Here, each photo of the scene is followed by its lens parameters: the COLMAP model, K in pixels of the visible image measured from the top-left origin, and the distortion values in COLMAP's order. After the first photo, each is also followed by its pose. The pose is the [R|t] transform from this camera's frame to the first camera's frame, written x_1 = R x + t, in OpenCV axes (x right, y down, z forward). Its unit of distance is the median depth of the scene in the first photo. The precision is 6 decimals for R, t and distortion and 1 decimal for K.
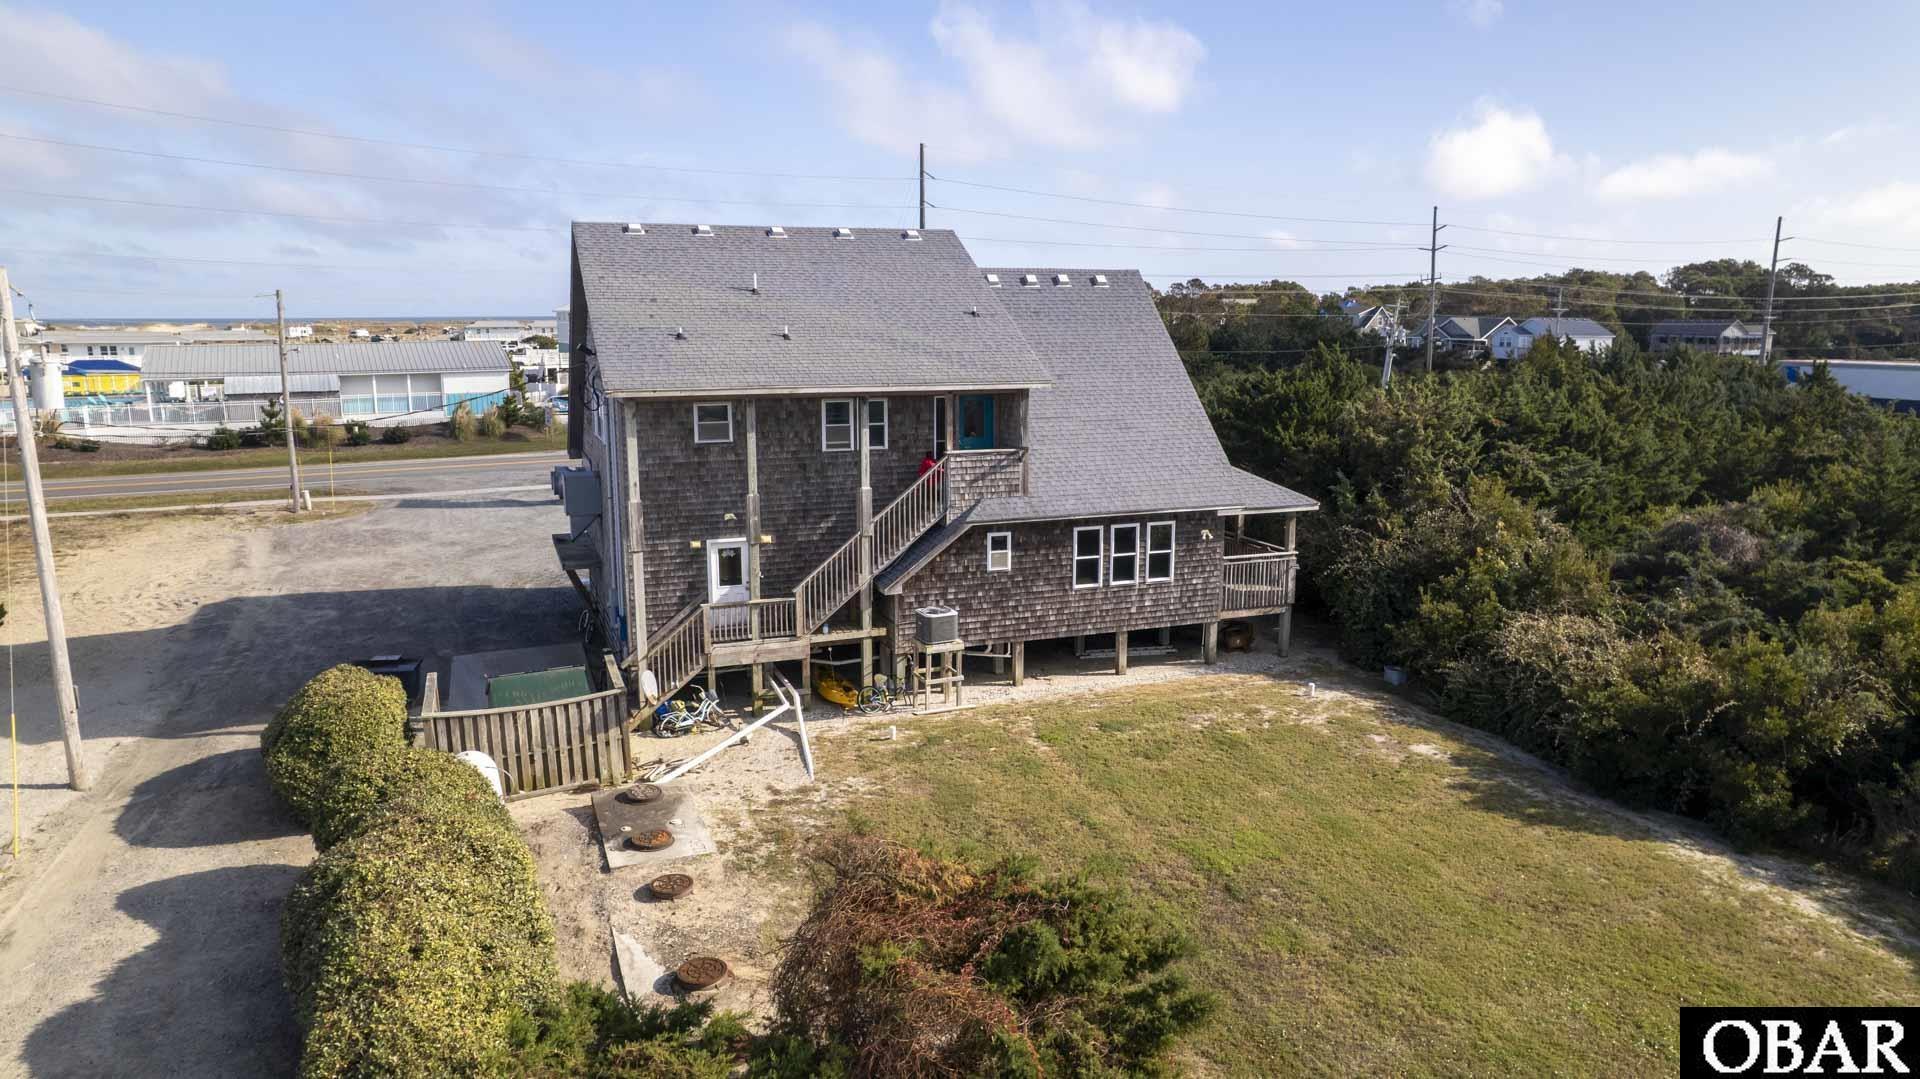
lens RADIAL K [[1231.9, 0, 956.0], [0, 1231.9, 552.7], [0, 0, 1]] dist [-0.086322, 0.080359]
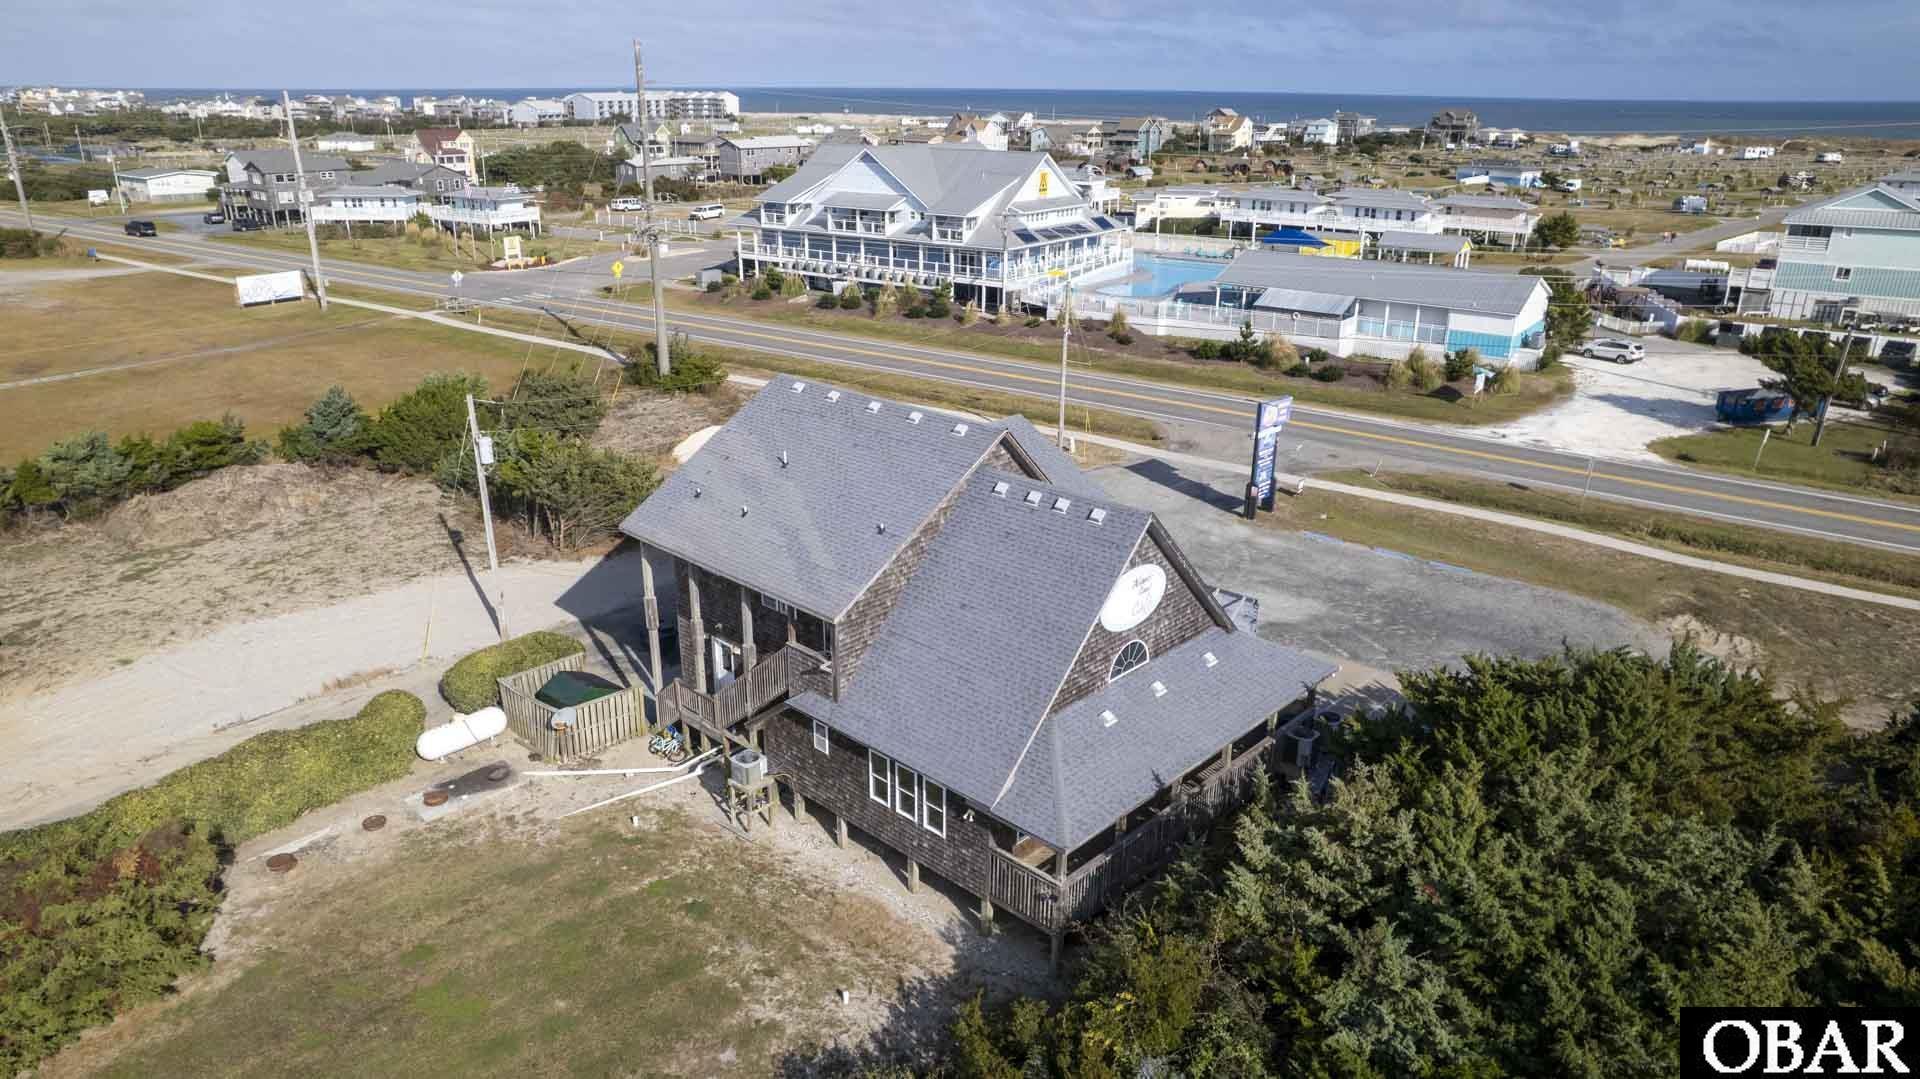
lens RADIAL K [[1231.9, 0, 956.0], [0, 1231.9, 552.7], [0, 0, 1]] dist [-0.086322, 0.080359]
pose [[0.430107, 0.324327, -0.842508, 1.047632], [-0.180273, 0.945299, 0.271866, -0.521746], [0.884596, 0.034950, 0.465047, 0.586440]]
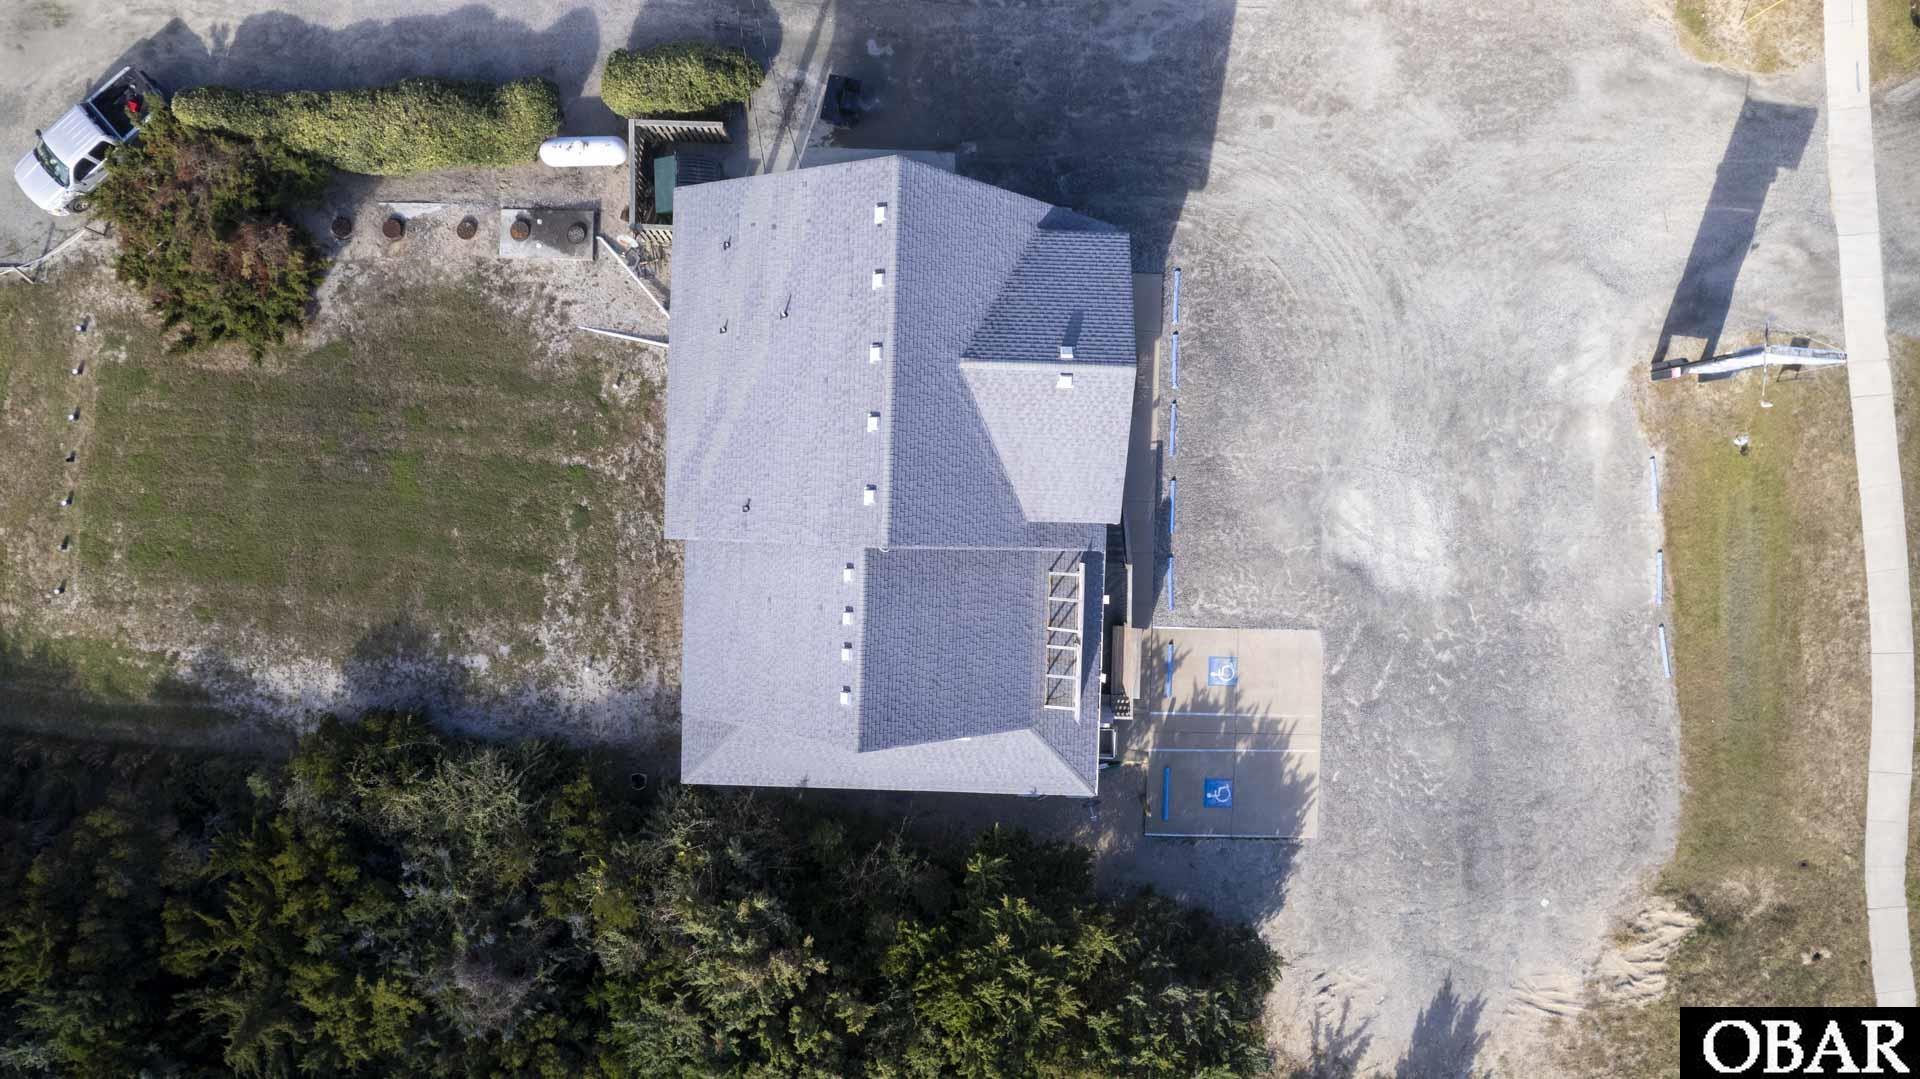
lens RADIAL K [[1231.9, 0, 956.0], [0, 1231.9, 552.7], [0, 0, 1]] dist [-0.086322, 0.080359]
pose [[-0.389065, 0.921110, 0.013576, -0.040274], [-0.189754, -0.094553, 0.977268, -1.421294], [0.901455, 0.377645, 0.211572, 1.018957]]
